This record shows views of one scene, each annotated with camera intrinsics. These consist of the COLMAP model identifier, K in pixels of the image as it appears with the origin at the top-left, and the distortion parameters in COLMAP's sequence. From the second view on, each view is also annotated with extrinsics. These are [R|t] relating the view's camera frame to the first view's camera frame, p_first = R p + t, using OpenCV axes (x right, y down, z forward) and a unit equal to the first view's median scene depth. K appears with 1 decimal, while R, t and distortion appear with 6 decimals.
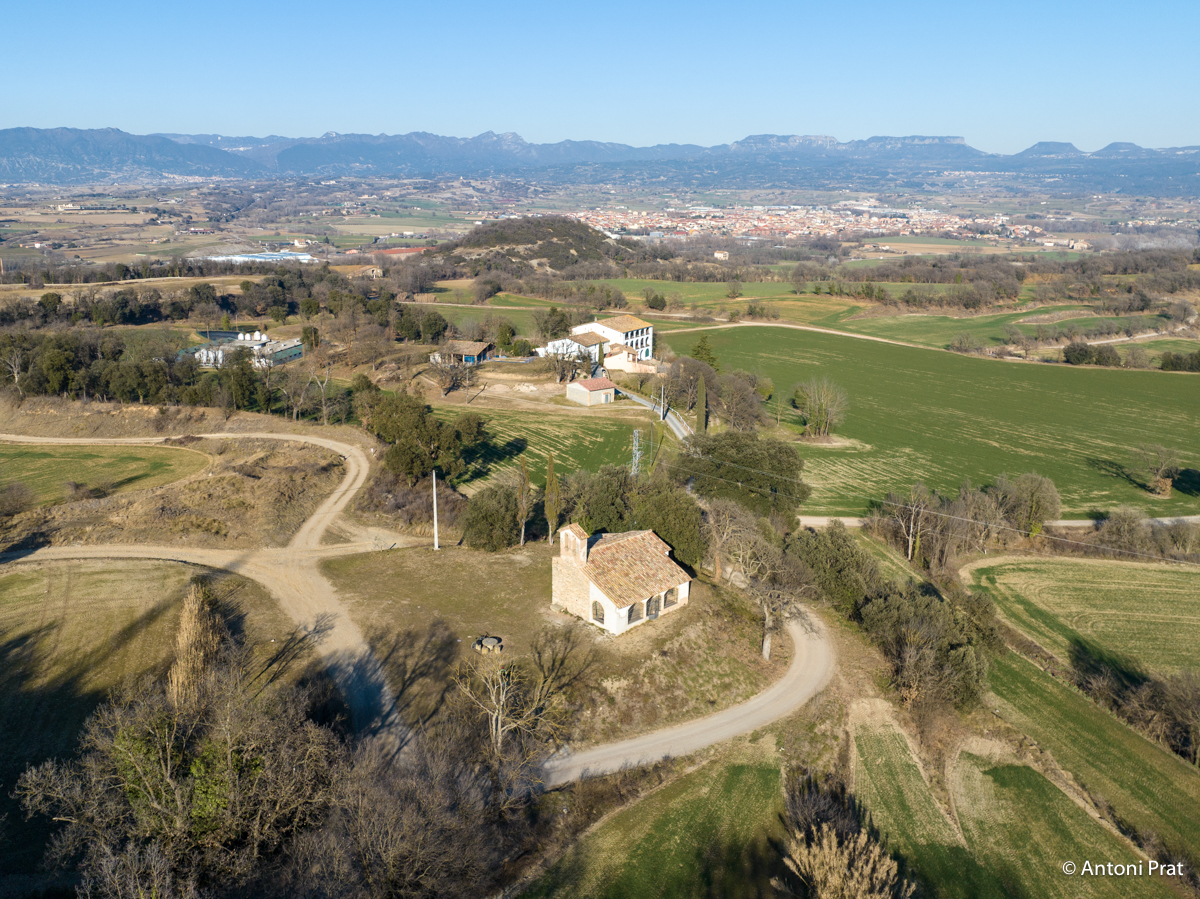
lens RADIAL K [[991.5, 0, 545.3], [0, 991.5, 446.0], [0, 0, 1]] dist [-0.050934, -0.004217]
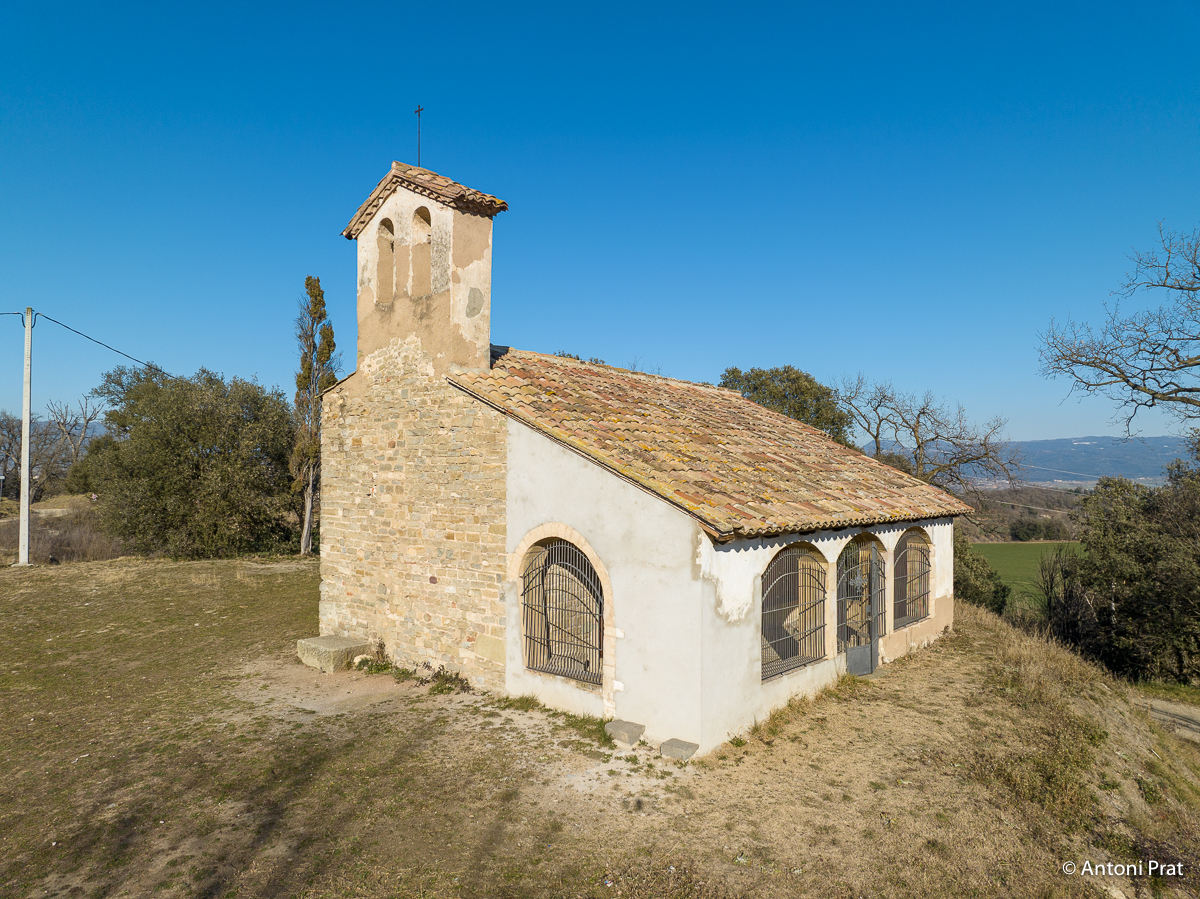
lens RADIAL K [[843.0, 0, 600.0], [0, 843.0, 449.5], [0, 0, 1]] dist [-0.026023, -0.010330]
pose [[0.990116, 0.007814, 0.140033, 0.016250], [0.032782, 0.957896, -0.285239, 0.072327], [-0.136366, 0.287011, 0.948172, 0.345776]]
